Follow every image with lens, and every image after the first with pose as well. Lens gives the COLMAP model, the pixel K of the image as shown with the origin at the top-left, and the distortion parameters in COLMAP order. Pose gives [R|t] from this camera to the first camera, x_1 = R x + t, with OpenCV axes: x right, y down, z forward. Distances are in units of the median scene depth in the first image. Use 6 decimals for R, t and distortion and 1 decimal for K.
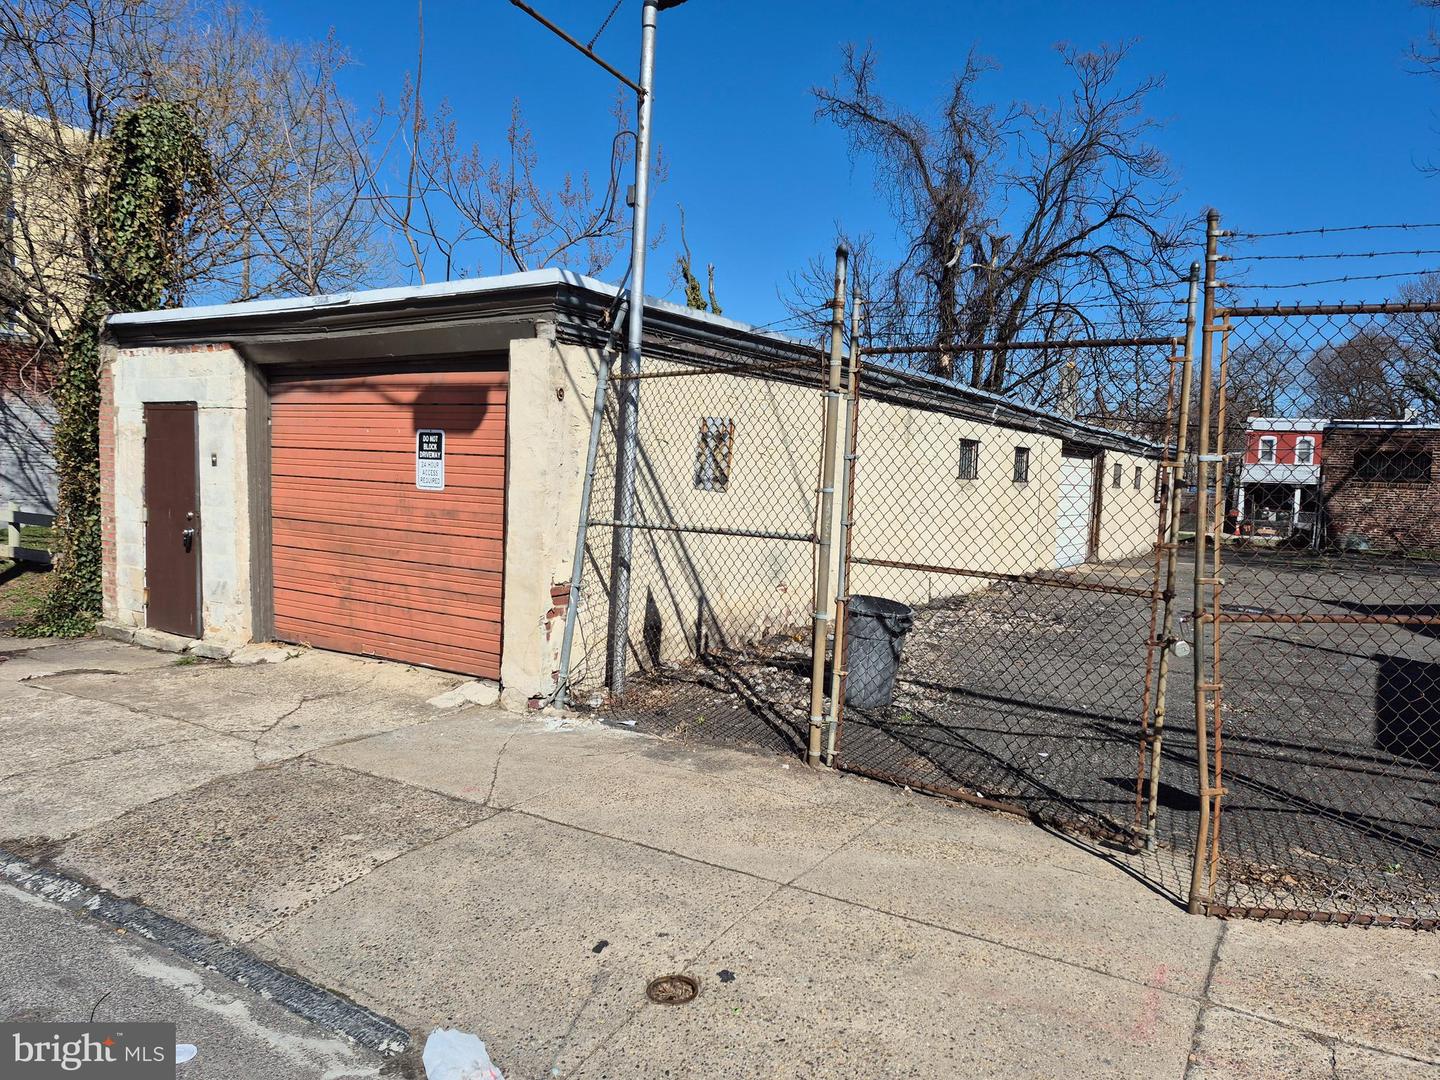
lens RADIAL K [[987.3, 0, 720.0], [0, 987.3, 540.0], [0, 0, 1]] dist [0.049357, -0.000138]
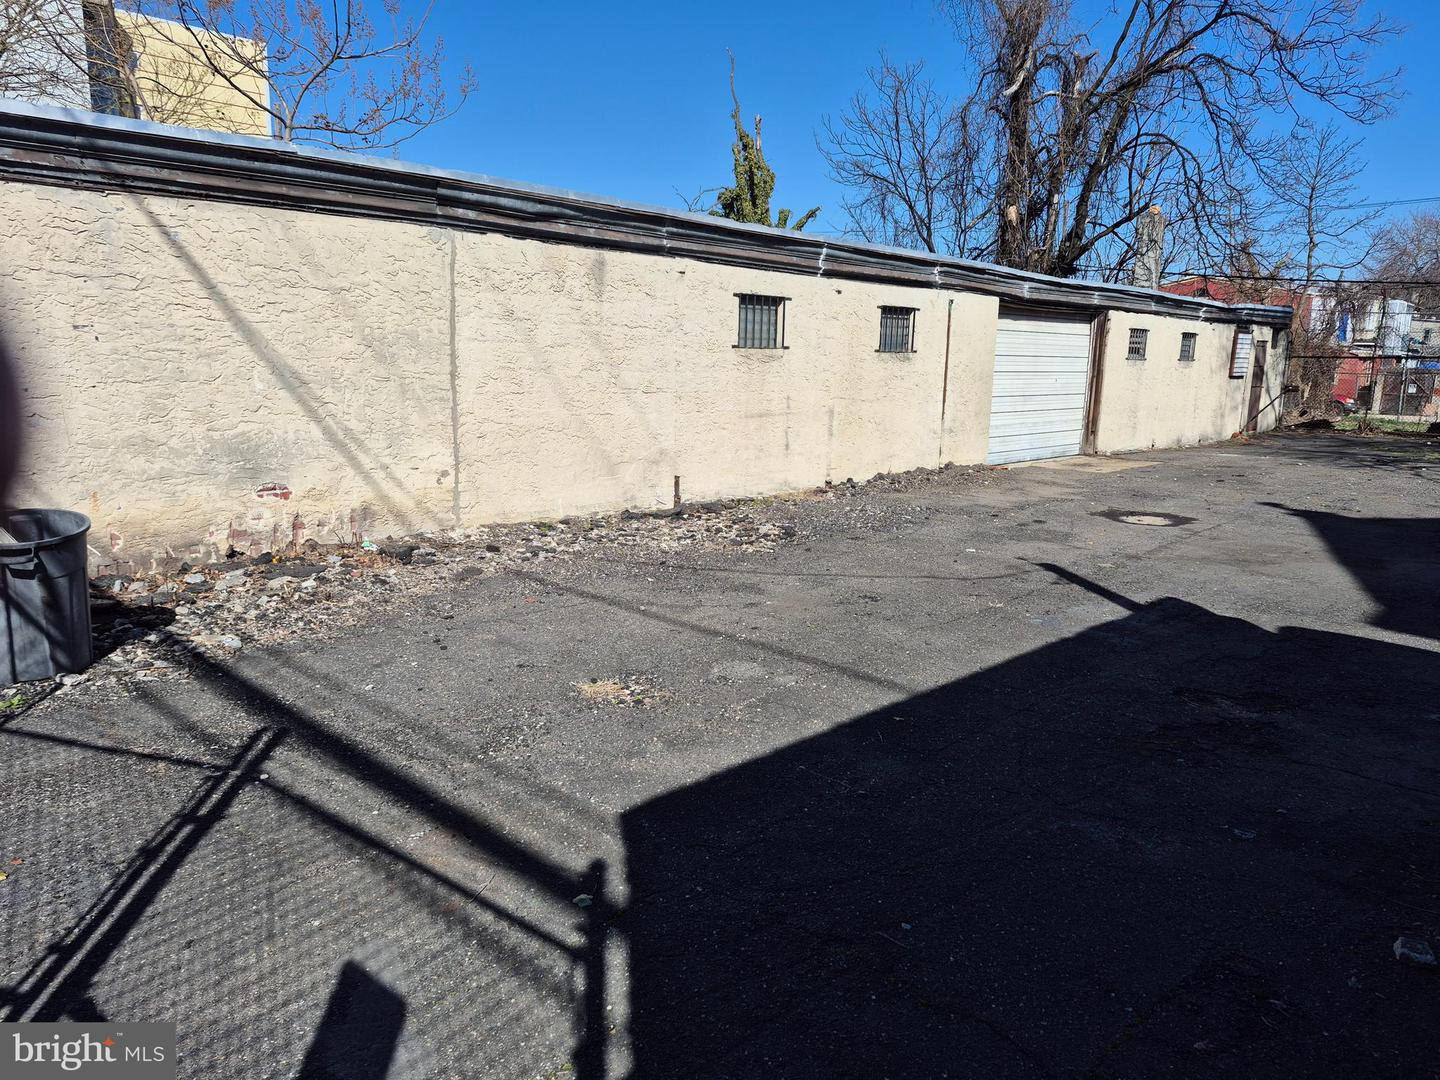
lens RADIAL K [[971.9, 0, 720.0], [0, 971.9, 511.2], [0, 0, 1]] dist [0.040941, -0.002038]
pose [[0.982639, 0.018685, -0.184585, 0.381502], [-0.001022, 0.995446, 0.095326, -0.010555], [0.185526, -0.093483, 0.978183, 0.279325]]
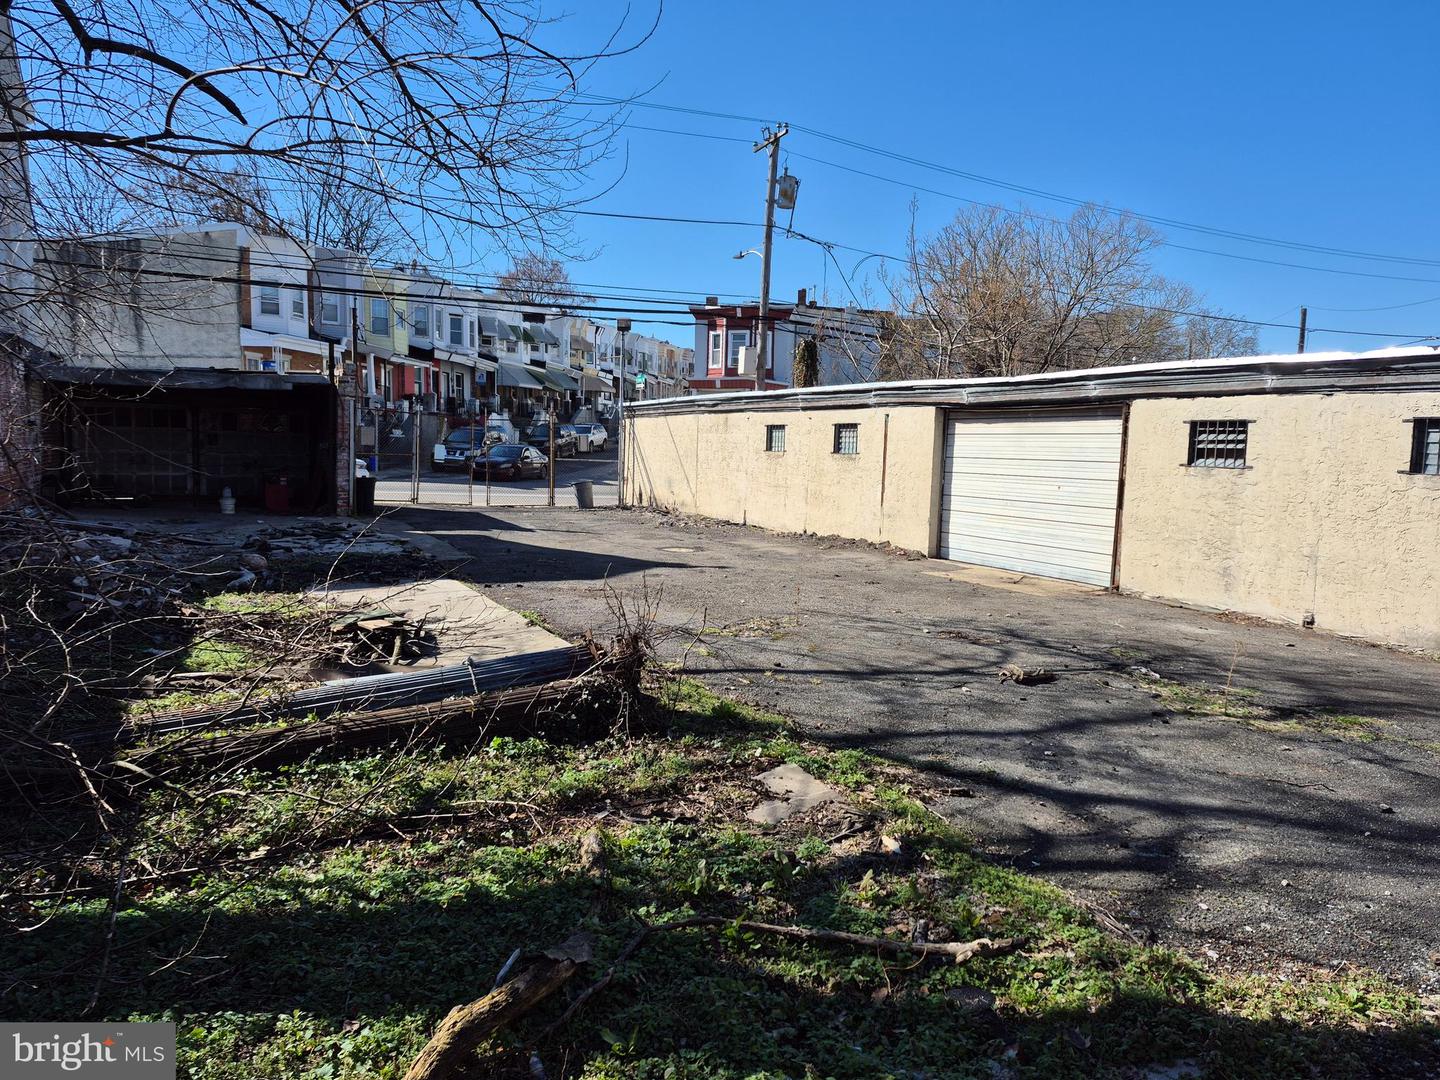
lens RADIAL K [[987.3, 0, 720.0], [0, 987.3, 540.0], [0, 0, 1]] dist [0.049357, -0.000138]
pose [[-0.477982, 0.016728, -0.878210, 1.662206], [-0.115492, 0.989941, 0.081715, -0.045890], [0.870744, 0.140485, -0.471242, 1.735303]]
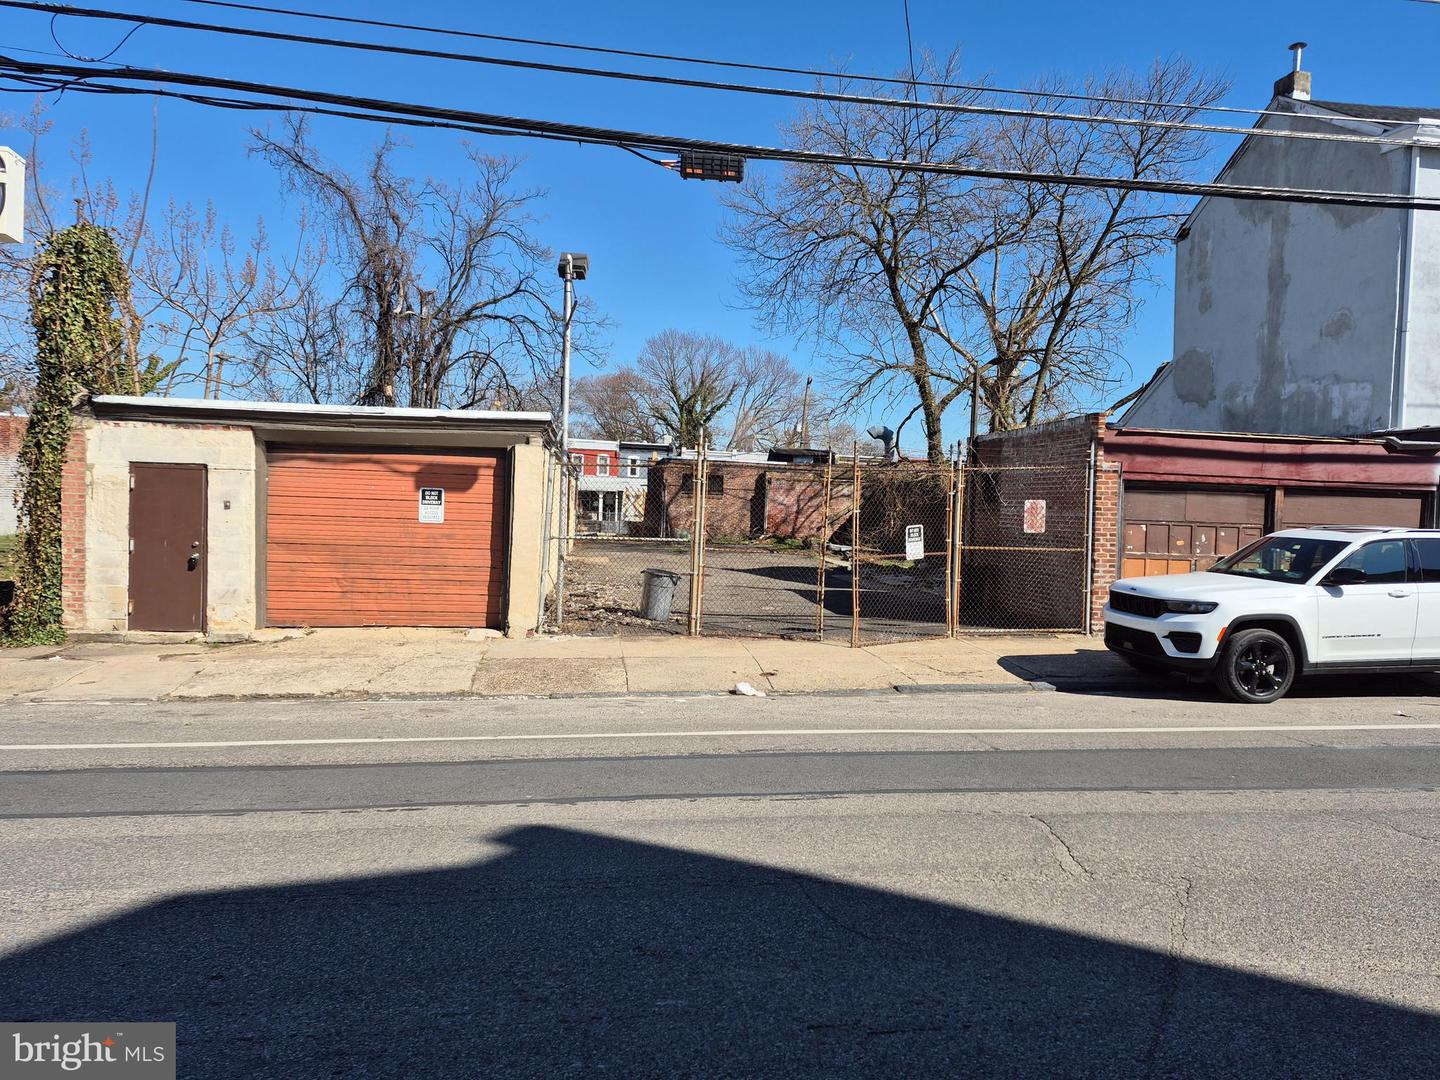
lens RADIAL K [[987.3, 0, 720.0], [0, 987.3, 540.0], [0, 0, 1]] dist [0.049357, -0.000138]
pose [[0.768551, -0.038134, 0.638651, -0.606988], [0.039117, 0.999155, 0.012587, -0.013587], [-0.638592, 0.015308, 0.769393, -0.390623]]
